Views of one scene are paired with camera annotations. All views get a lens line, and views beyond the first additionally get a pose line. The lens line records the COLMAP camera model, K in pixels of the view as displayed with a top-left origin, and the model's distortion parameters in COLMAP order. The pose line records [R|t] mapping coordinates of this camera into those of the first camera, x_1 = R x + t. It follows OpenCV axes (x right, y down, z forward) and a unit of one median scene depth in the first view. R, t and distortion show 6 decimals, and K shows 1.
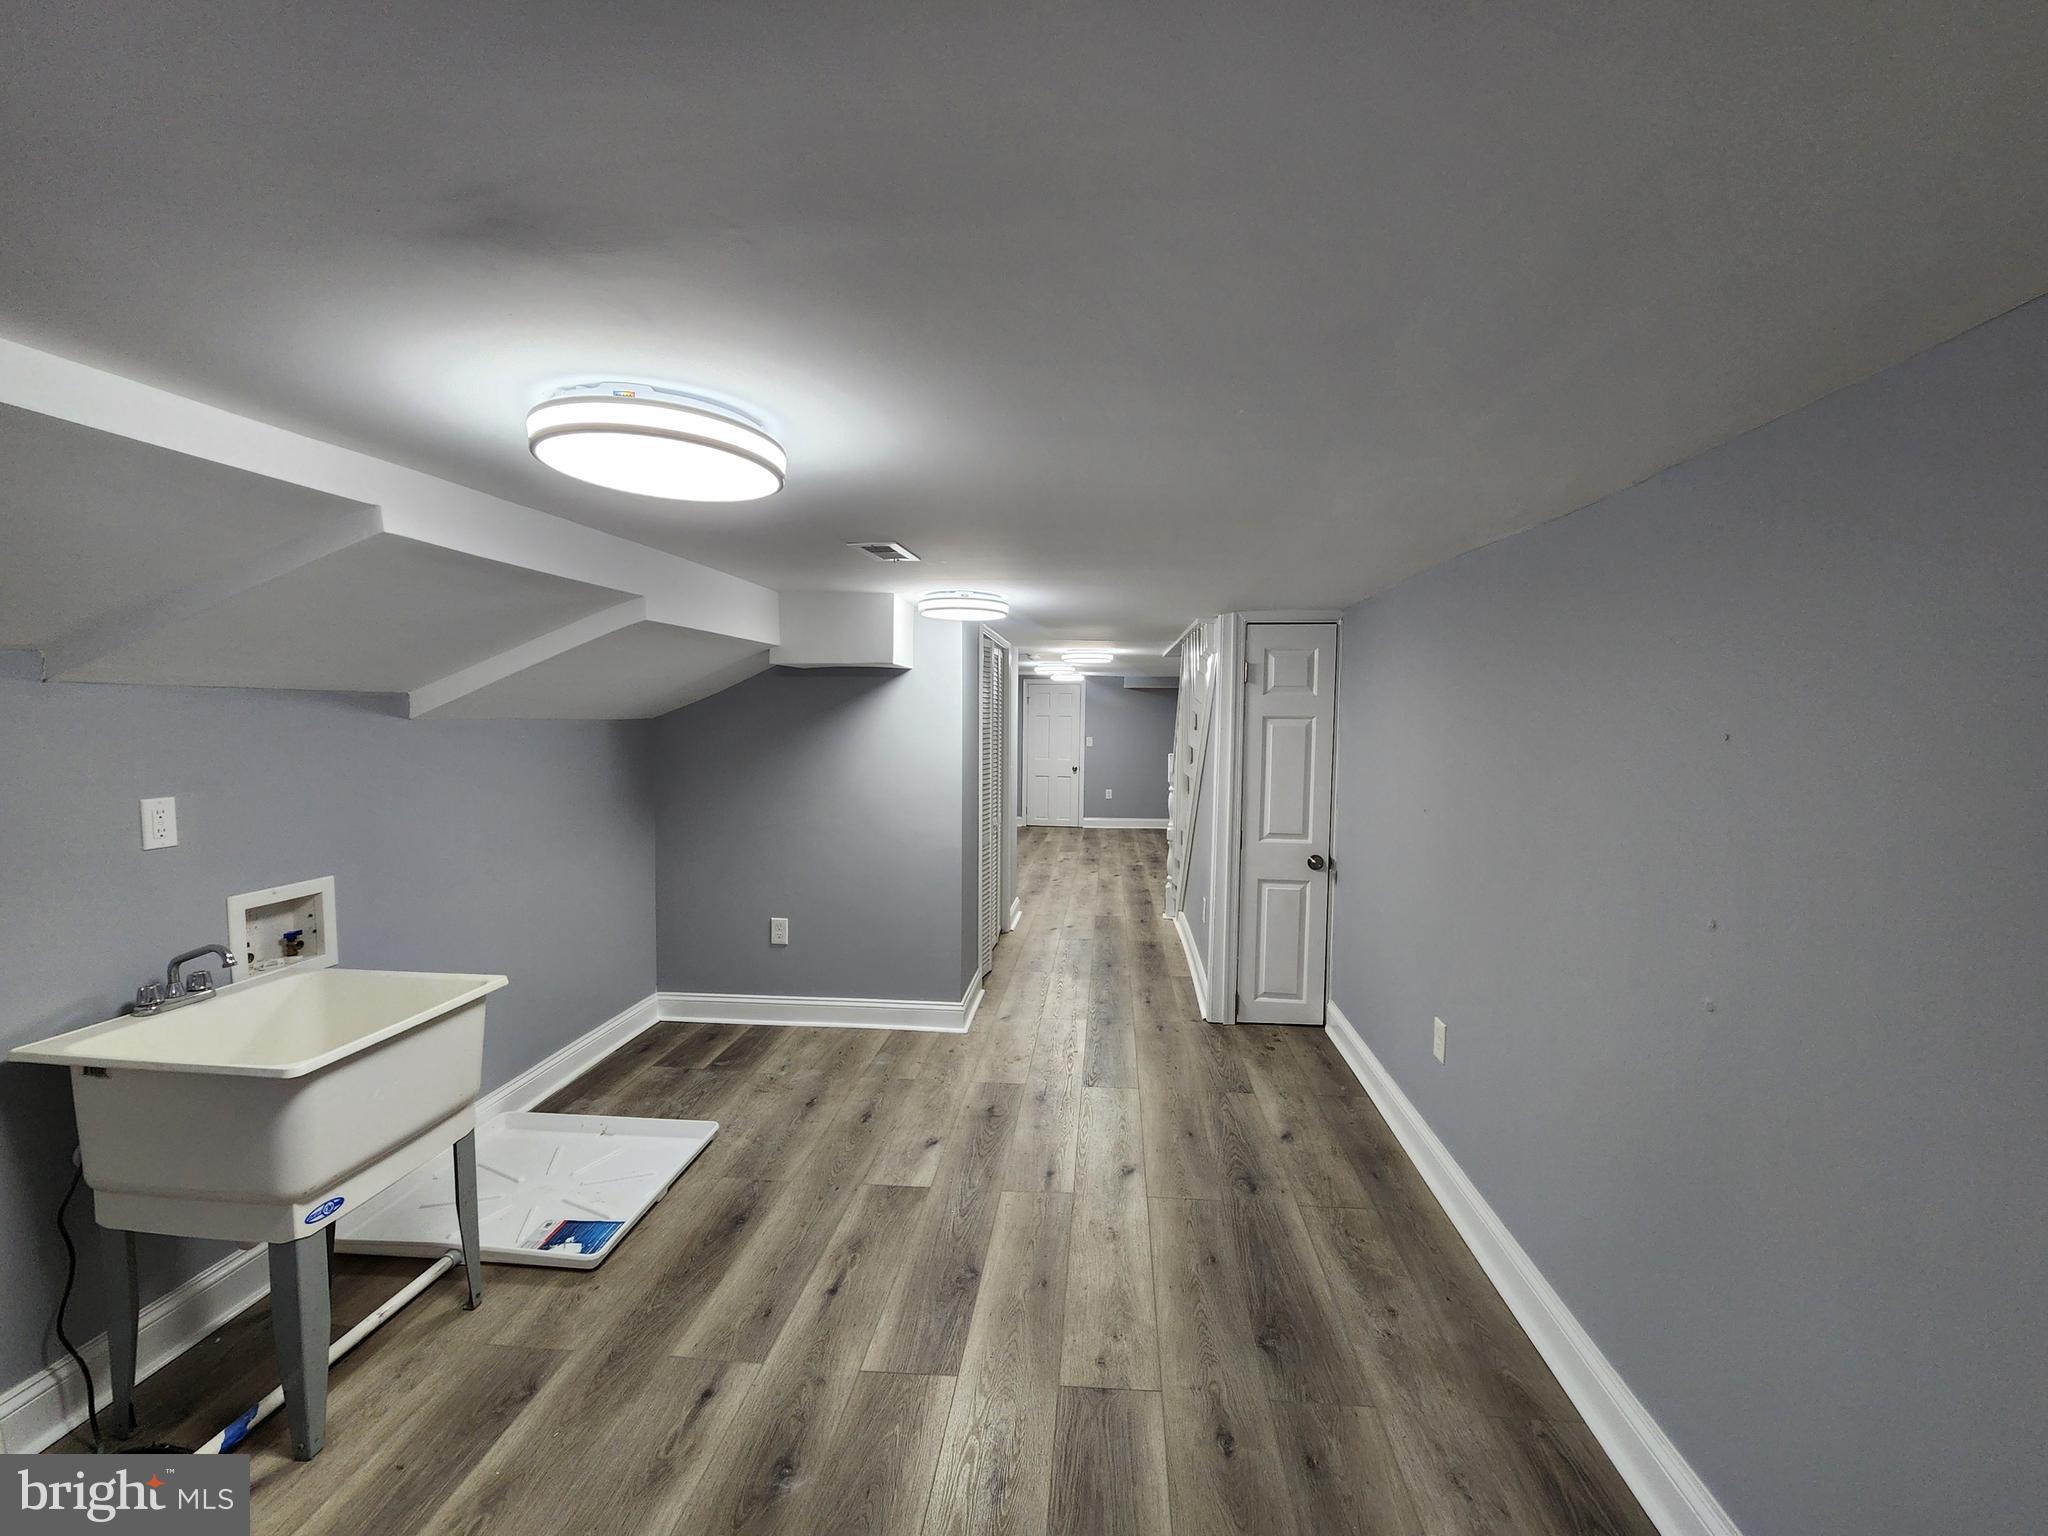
lens RADIAL K [[848.6, 0, 1027.4], [0, 848.6, 766.2], [0, 0, 1]] dist [0.006040, -0.004076]
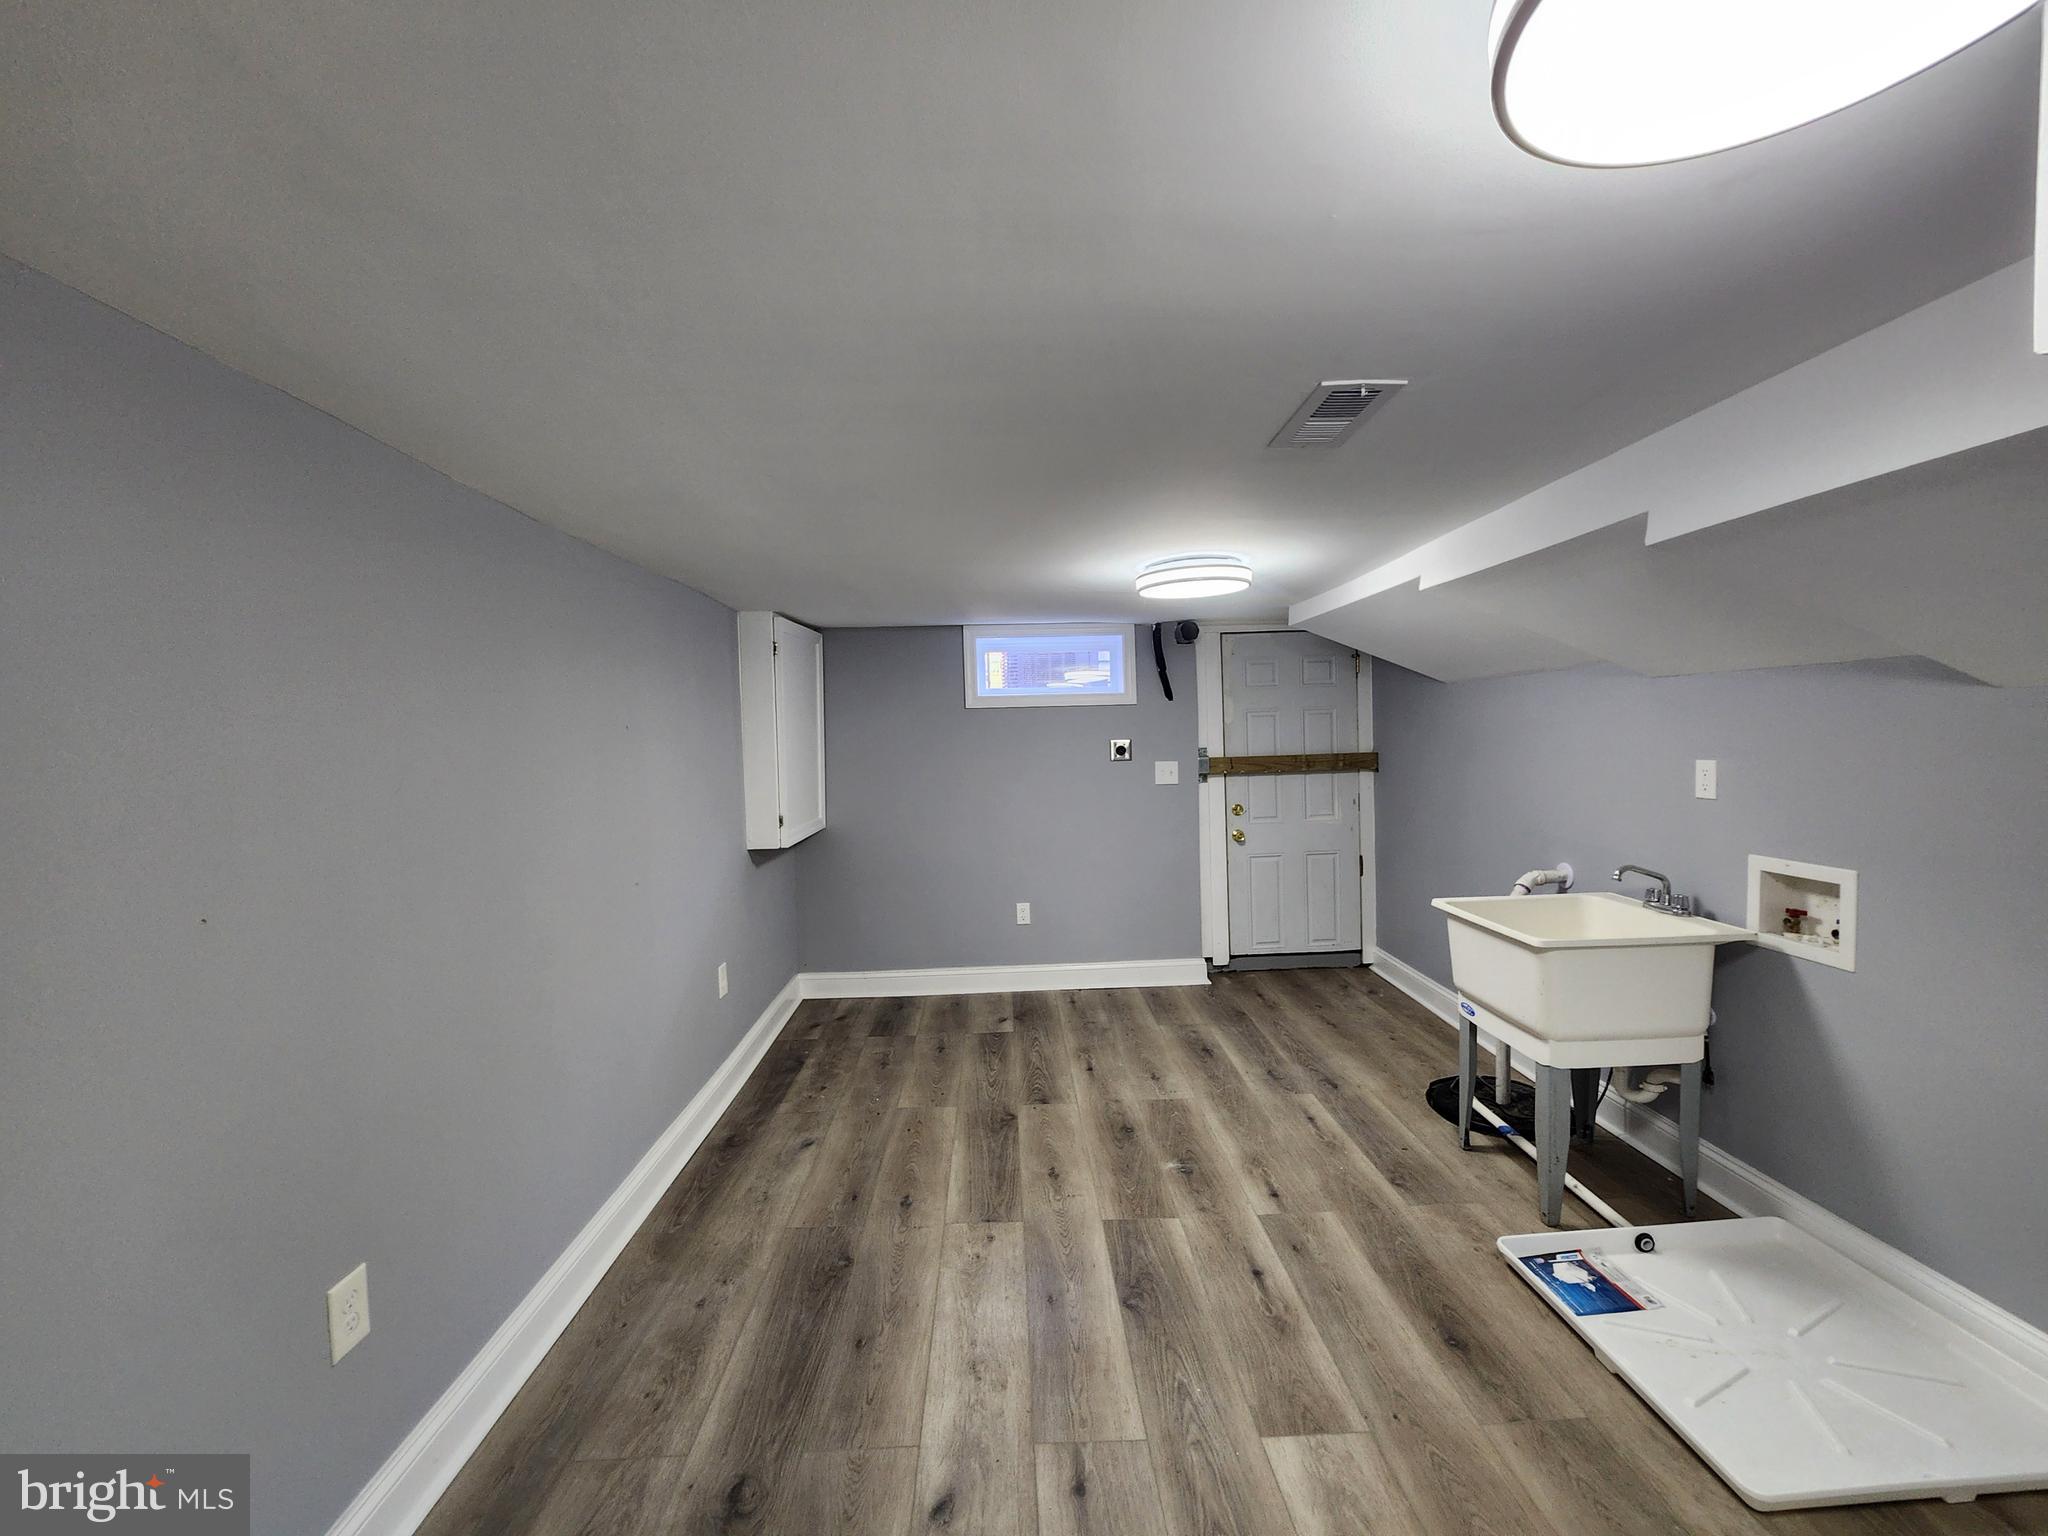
lens RADIAL K [[848.6, 0, 1027.4], [0, 848.6, 766.2], [0, 0, 1]] dist [0.006040, -0.004076]
pose [[-0.991280, 0.019966, -0.130253, 0.159194], [0.007131, 0.995134, 0.098271, -0.078840], [0.131581, 0.096485, -0.986599, 1.899455]]
